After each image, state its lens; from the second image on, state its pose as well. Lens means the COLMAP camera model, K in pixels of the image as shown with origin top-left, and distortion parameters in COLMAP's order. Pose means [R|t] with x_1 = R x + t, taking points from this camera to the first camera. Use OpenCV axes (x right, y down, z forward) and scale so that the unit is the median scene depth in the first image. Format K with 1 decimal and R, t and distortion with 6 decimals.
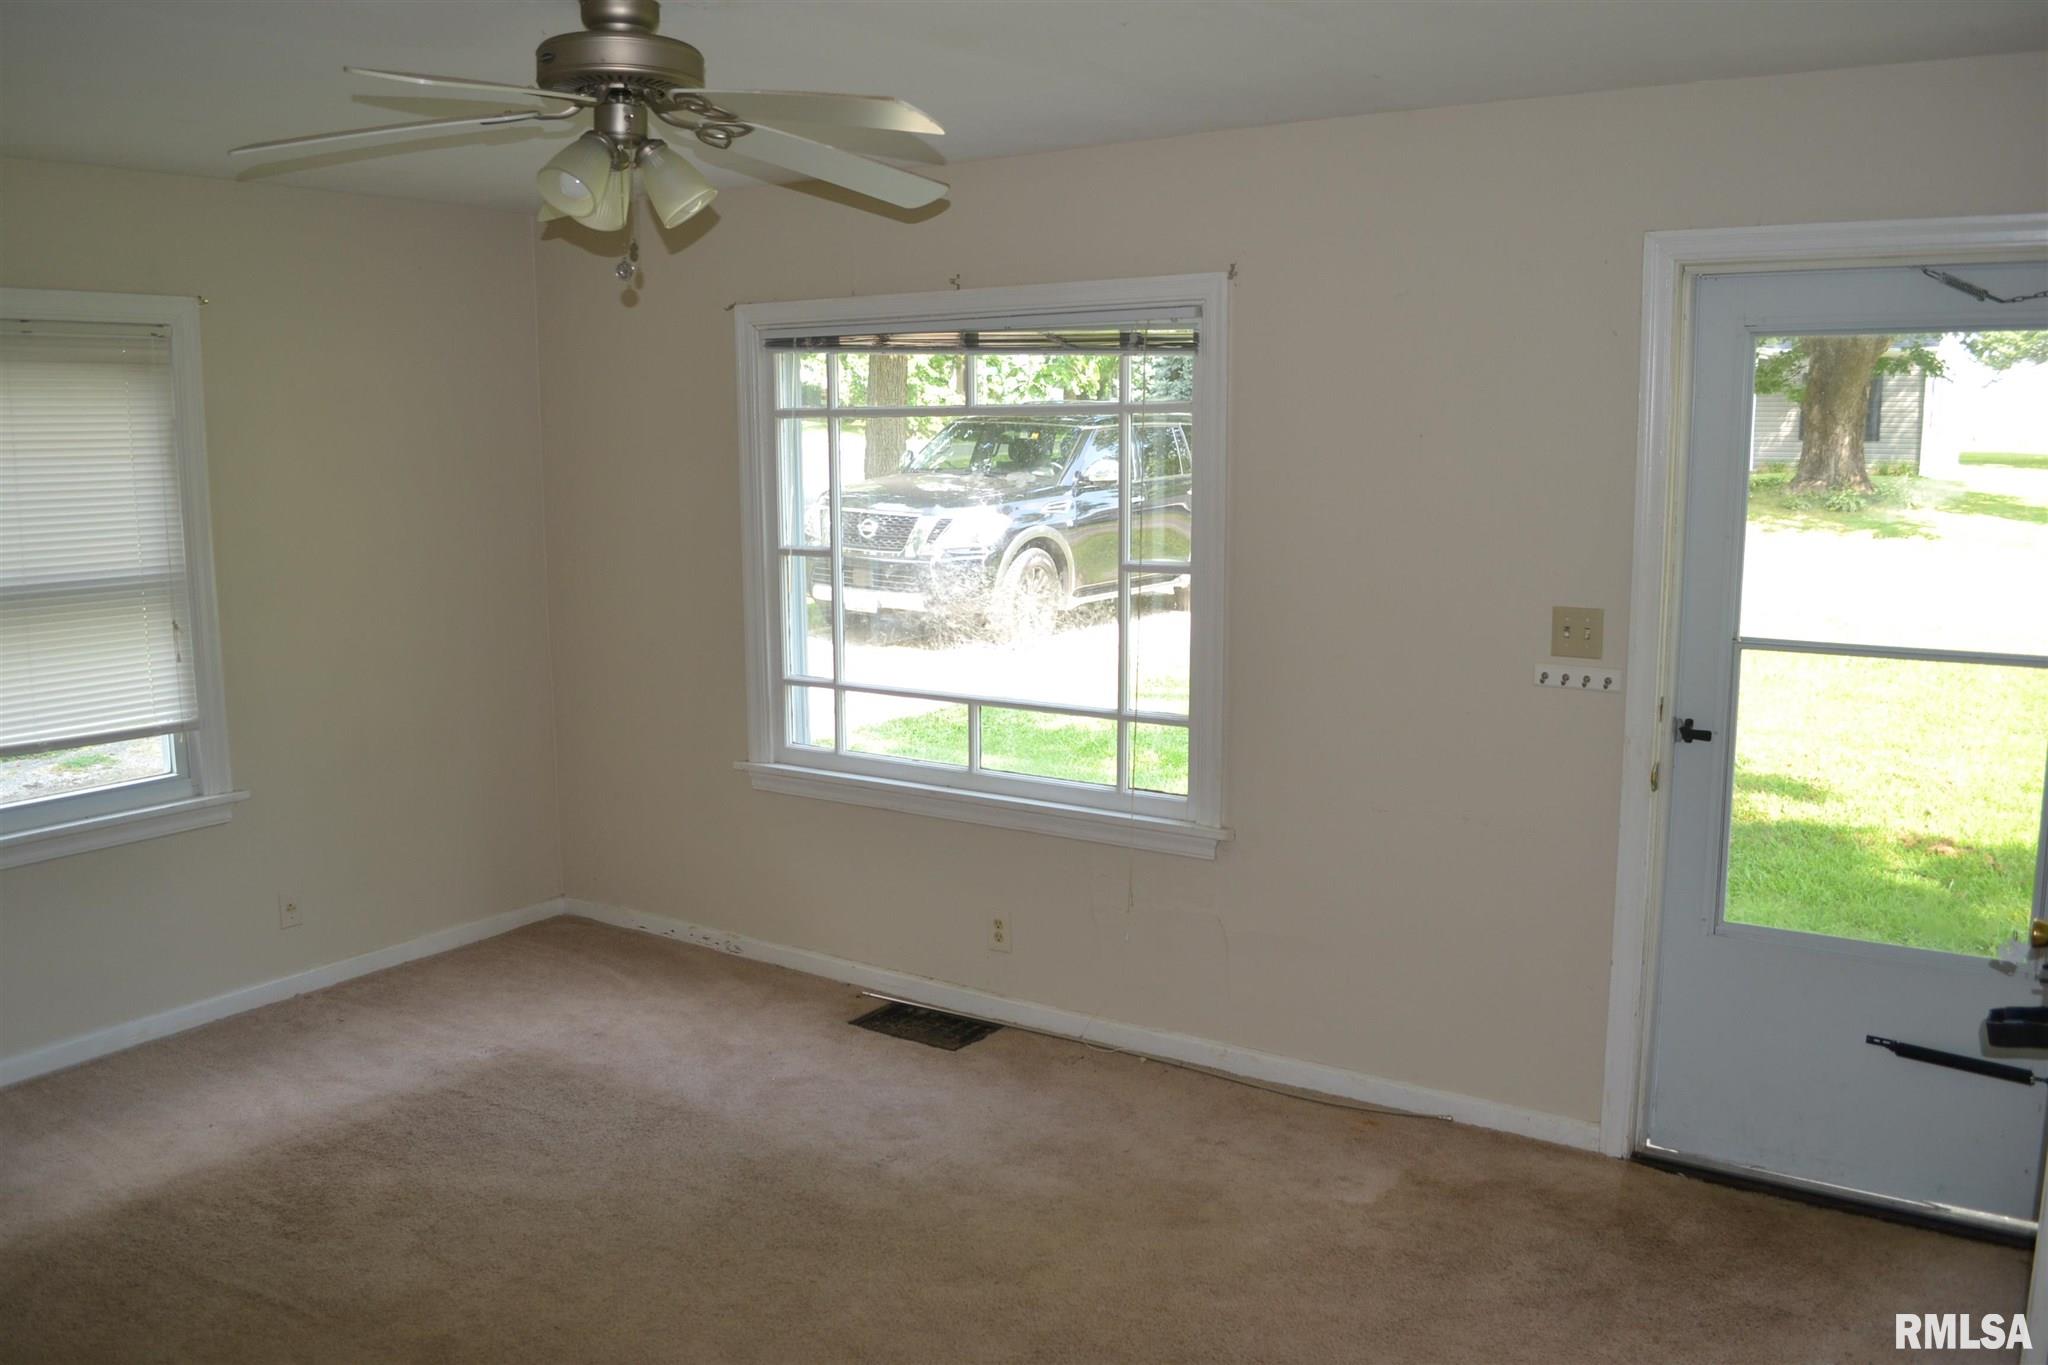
lens RADIAL K [[1682.4, 0, 1022.7], [0, 1682.4, 676.8], [0, 0, 1]] dist [-0.013418, -0.021035]
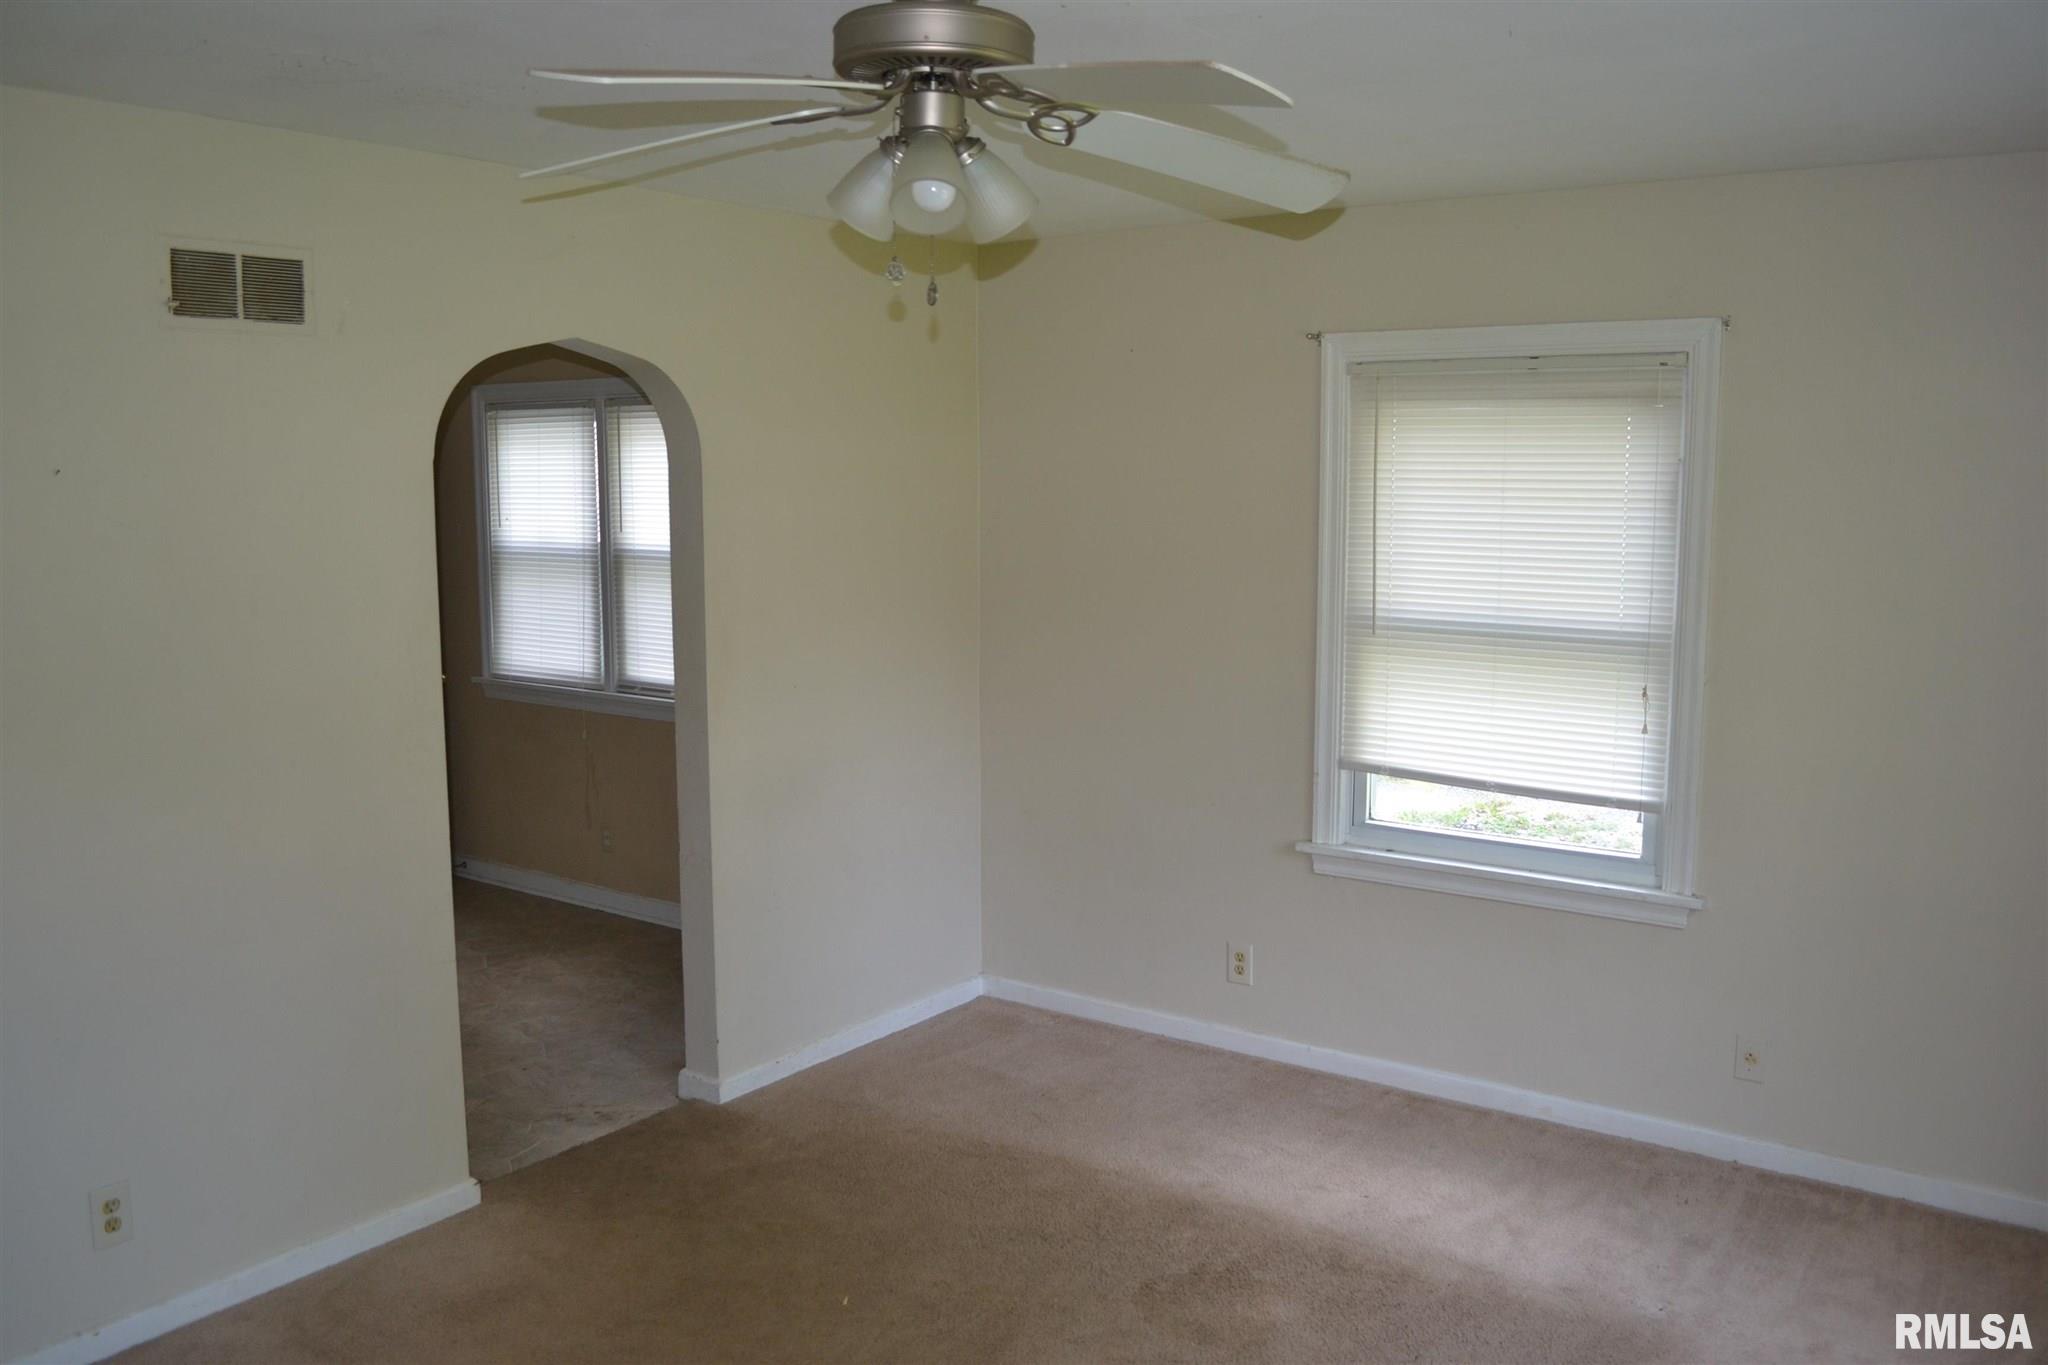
lens RADIAL K [[1682.4, 0, 1015.4], [0, 1682.4, 697.4], [0, 0, 1]] dist [-0.013418, -0.021035]
pose [[-0.009814, 0.151781, -0.988365, 0.385657], [-0.151762, 0.976737, 0.151502, -0.114733], [0.988368, 0.151483, 0.013449, 0.674618]]
